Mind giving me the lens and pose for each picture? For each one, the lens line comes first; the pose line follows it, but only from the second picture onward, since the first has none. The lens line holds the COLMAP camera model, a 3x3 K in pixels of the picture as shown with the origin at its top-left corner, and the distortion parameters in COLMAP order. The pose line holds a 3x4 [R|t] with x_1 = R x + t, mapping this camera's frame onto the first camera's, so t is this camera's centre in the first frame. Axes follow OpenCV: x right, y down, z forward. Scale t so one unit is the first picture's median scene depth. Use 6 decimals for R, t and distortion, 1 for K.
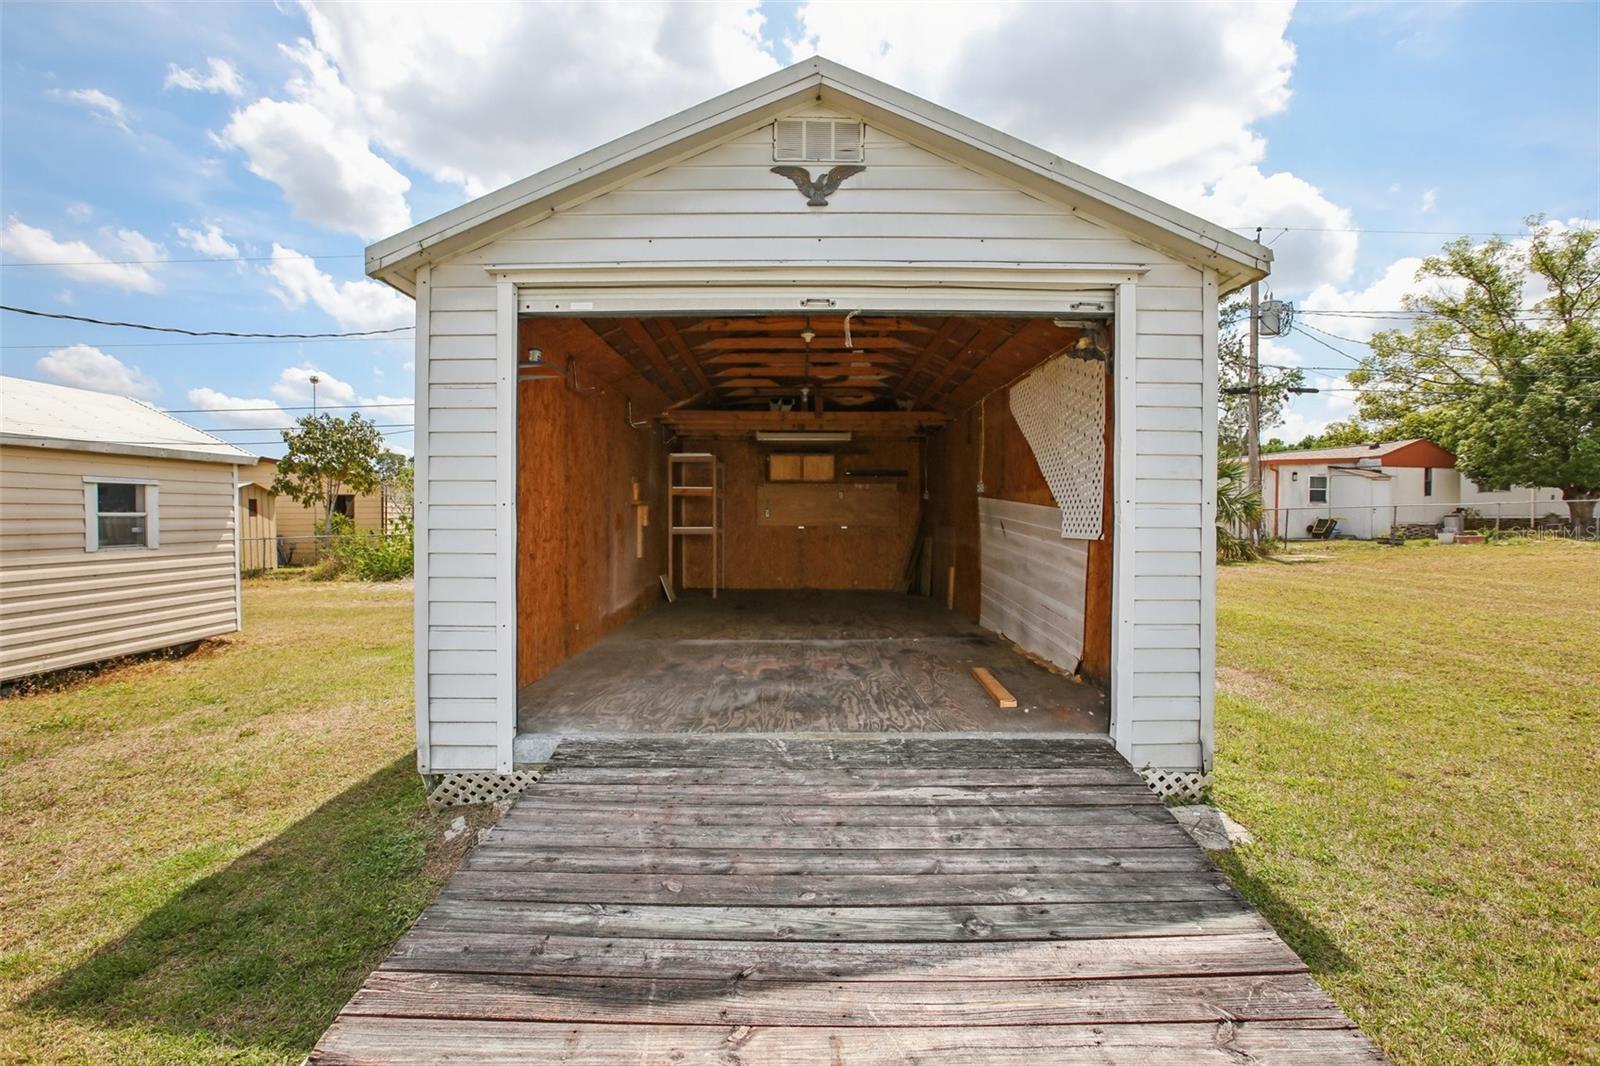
lens RADIAL K [[740.3, 0, 798.8], [0, 740.3, 524.6], [0, 0, 1]] dist [-0.049840, 0.018667]
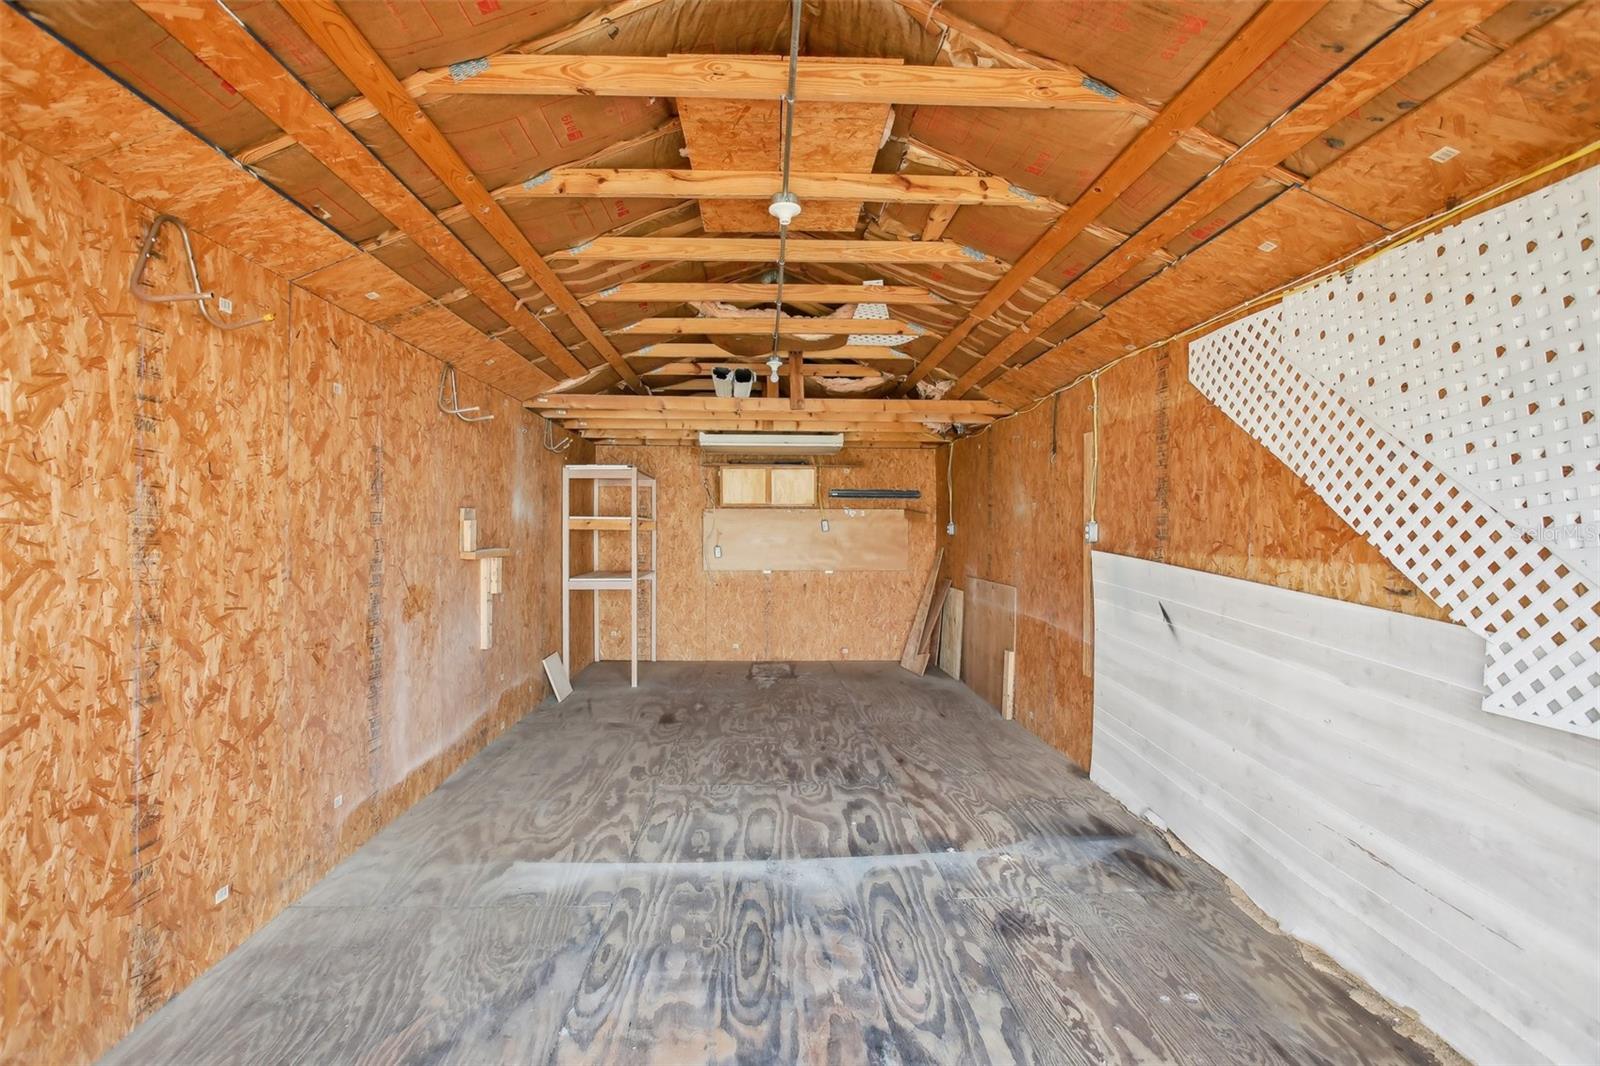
lens RADIAL K [[740.3, 0, 798.8], [0, 740.3, 524.6], [0, 0, 1]] dist [-0.049840, 0.018667]
pose [[0.998942, 0.000747, 0.045981, 0.000768], [-0.000202, 0.999930, -0.011854, -0.034811], [-0.045987, 0.011832, 0.998872, 0.328759]]
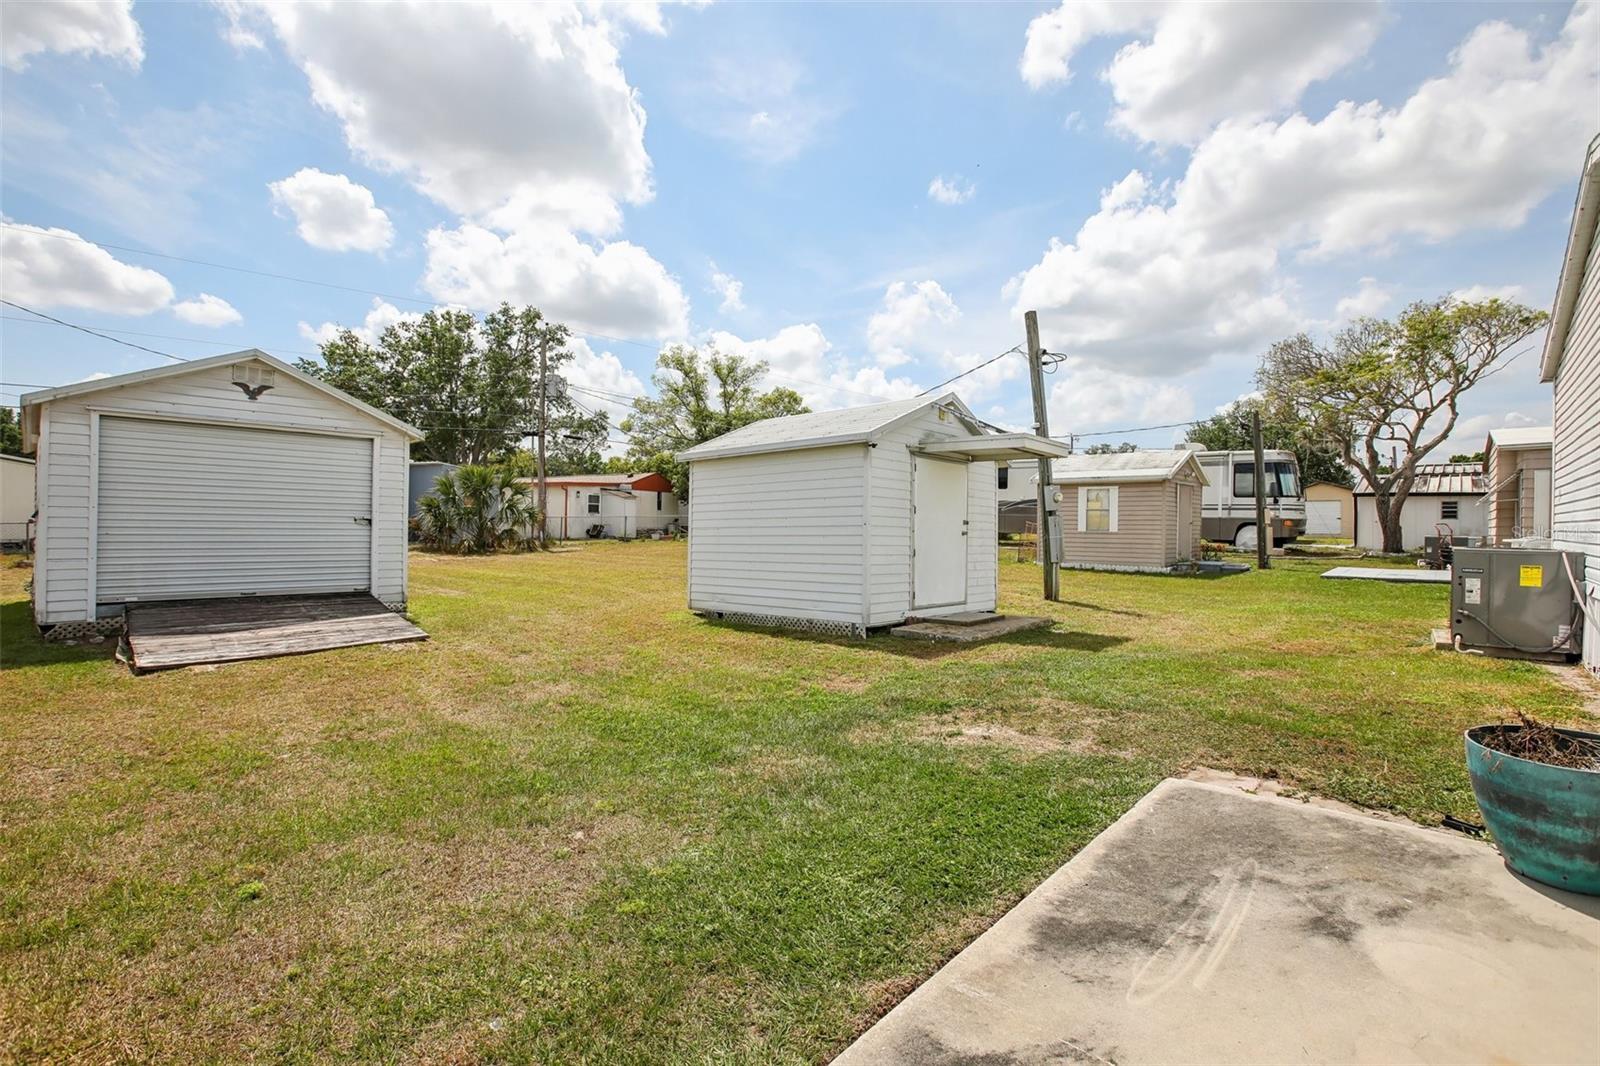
lens RADIAL K [[740.3, 0, 798.8], [0, 740.3, 524.6], [0, 0, 1]] dist [-0.049840, 0.018667]
pose [[0.683775, 0.007678, 0.729652, -0.329763], [-0.000573, 0.999950, -0.009986, 0.031028], [-0.729692, 0.006410, 0.683745, -1.395893]]
